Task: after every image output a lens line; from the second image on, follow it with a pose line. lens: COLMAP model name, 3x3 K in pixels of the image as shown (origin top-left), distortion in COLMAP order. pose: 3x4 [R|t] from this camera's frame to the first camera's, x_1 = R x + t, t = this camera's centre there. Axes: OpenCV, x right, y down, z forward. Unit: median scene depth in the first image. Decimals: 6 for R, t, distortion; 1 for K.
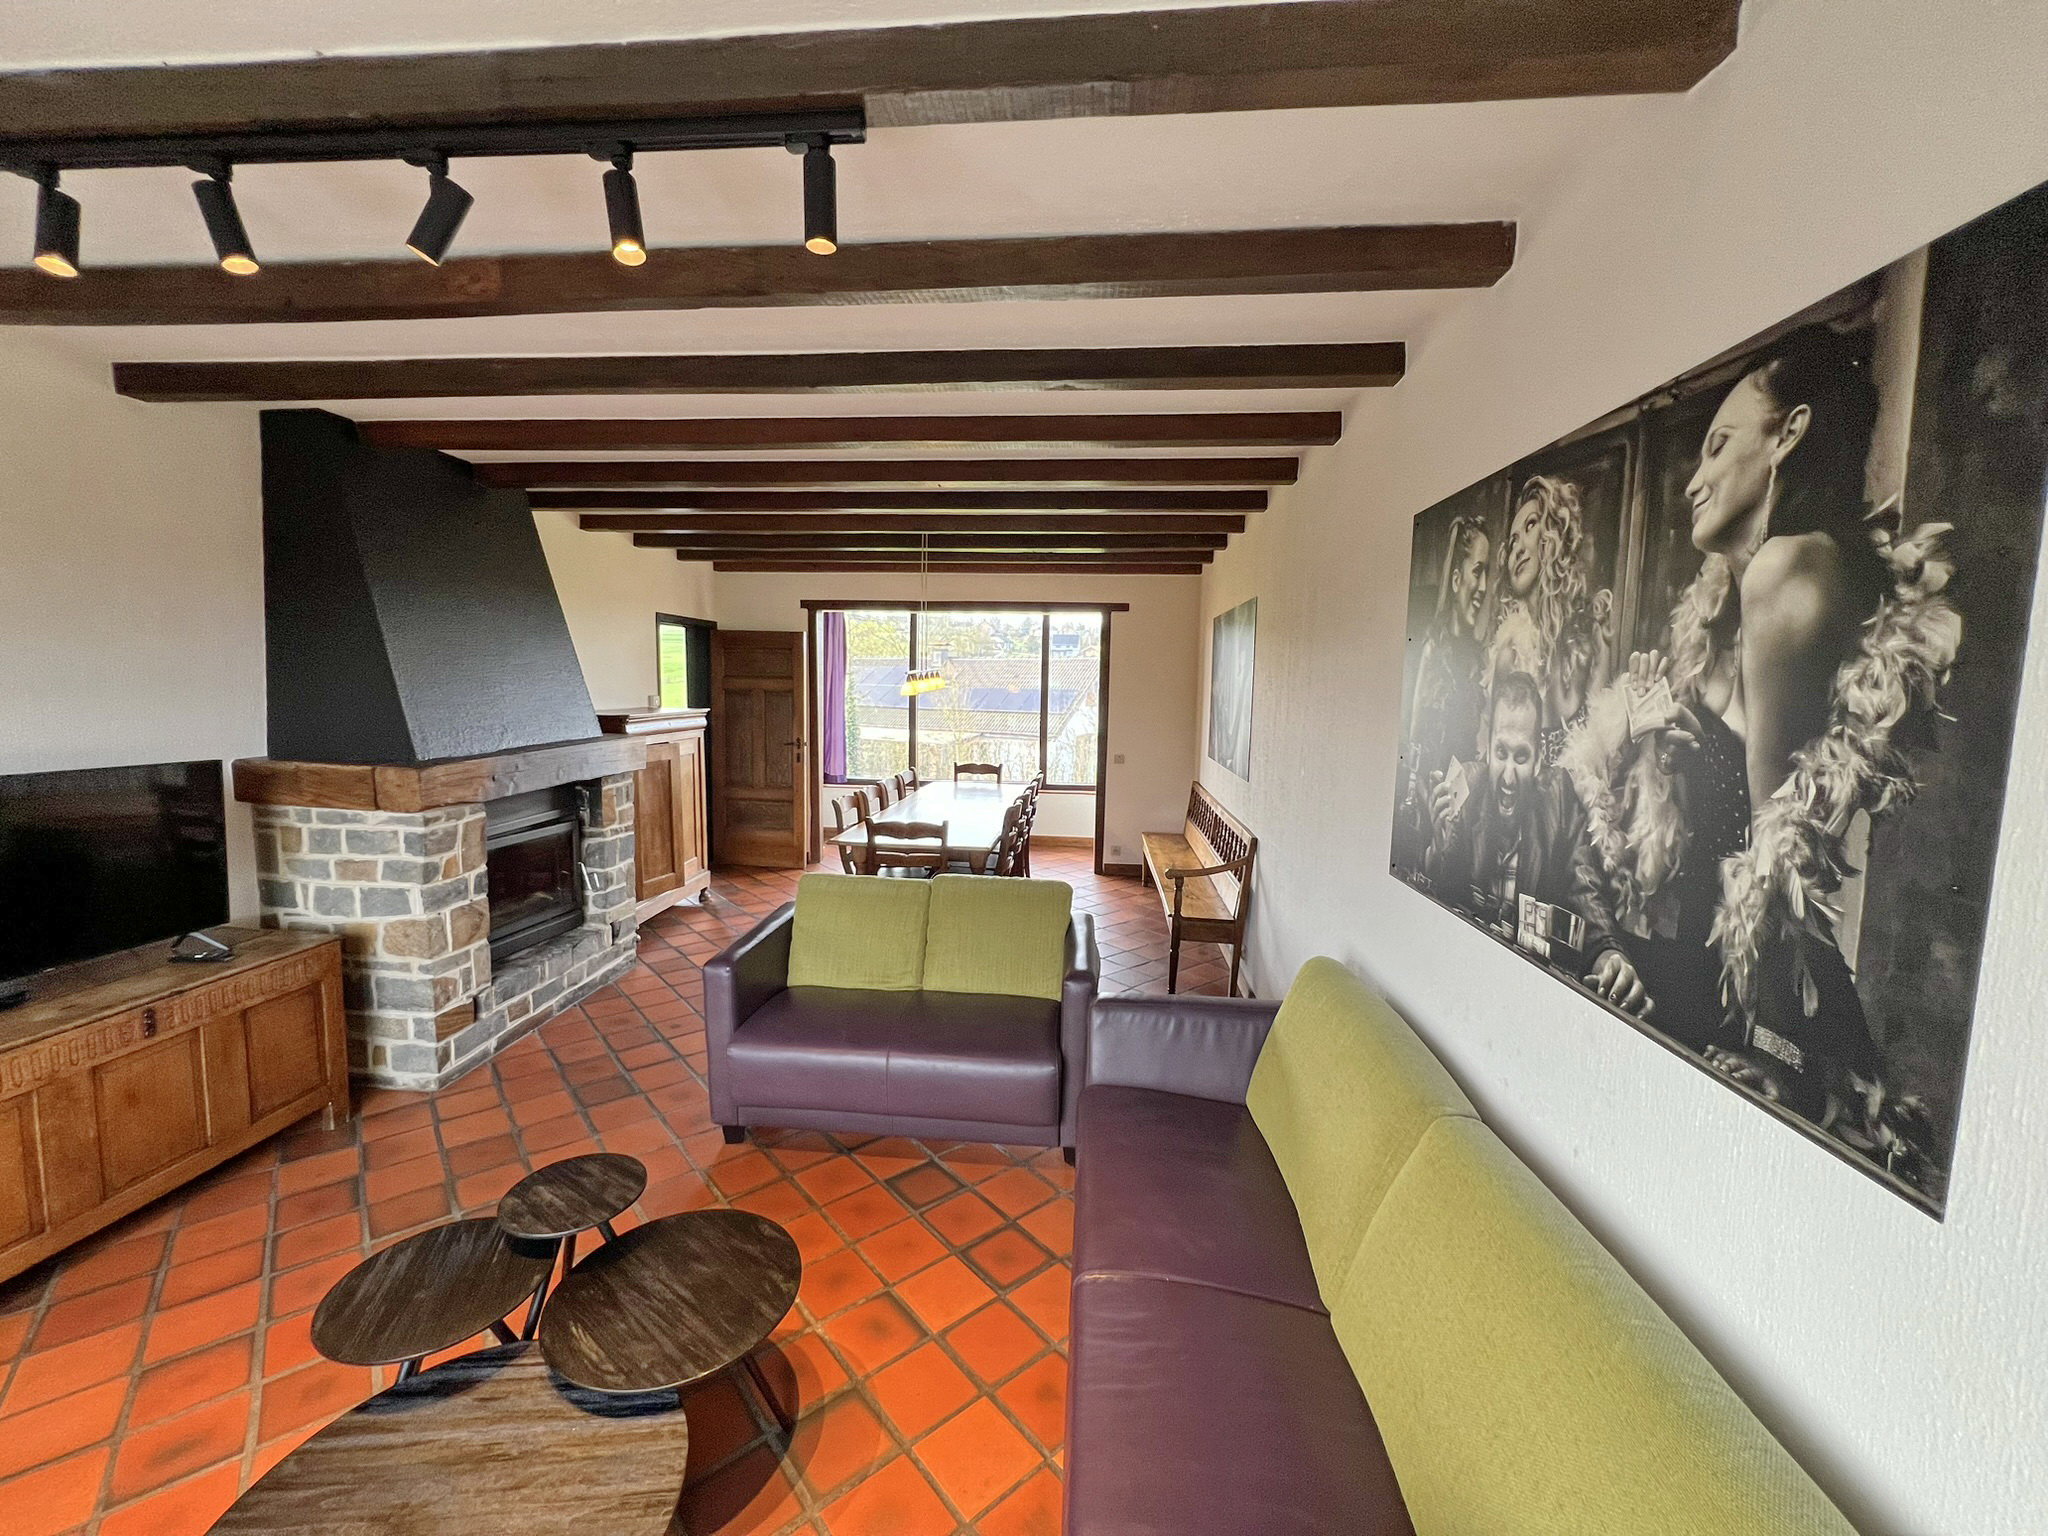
lens RADIAL K [[814.6, 0, 1018.0], [0, 814.6, 768.8], [0, 0, 1]] dist [-0.001563, 0.000501]
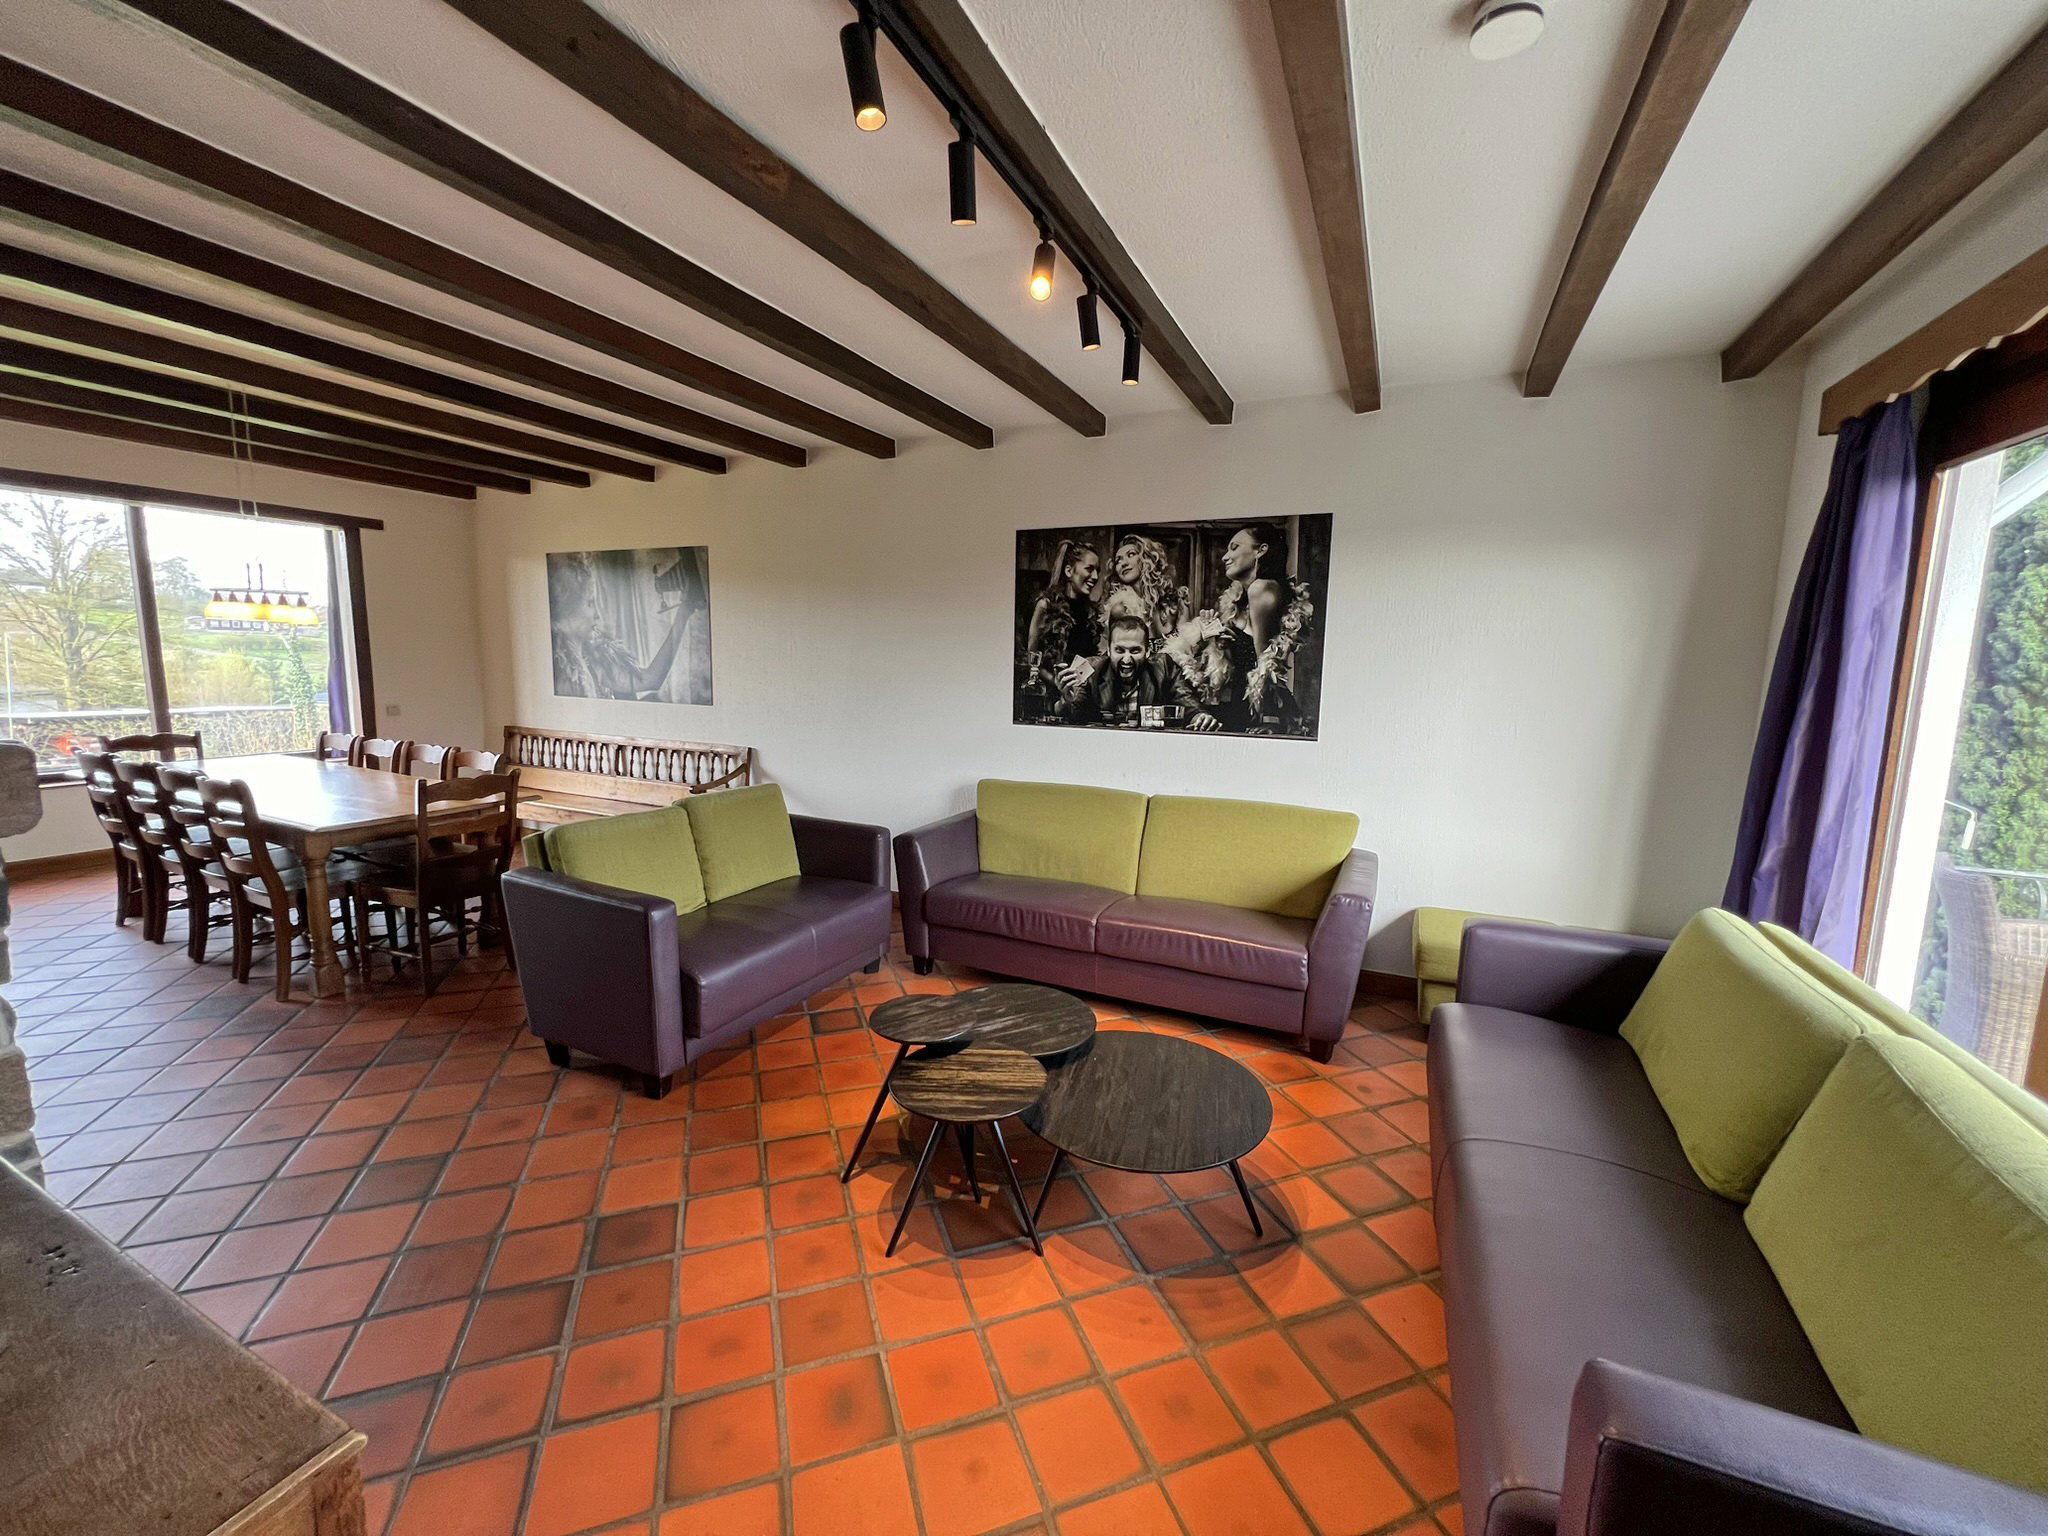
lens RADIAL K [[814.6, 0, 1018.0], [0, 814.6, 768.8], [0, 0, 1]] dist [-0.001563, 0.000501]
pose [[0.348611, -0.140739, 0.926641, -1.420497], [0.086099, 0.989290, 0.117863, 0.013067], [-0.933304, 0.038694, 0.356995, 0.368863]]
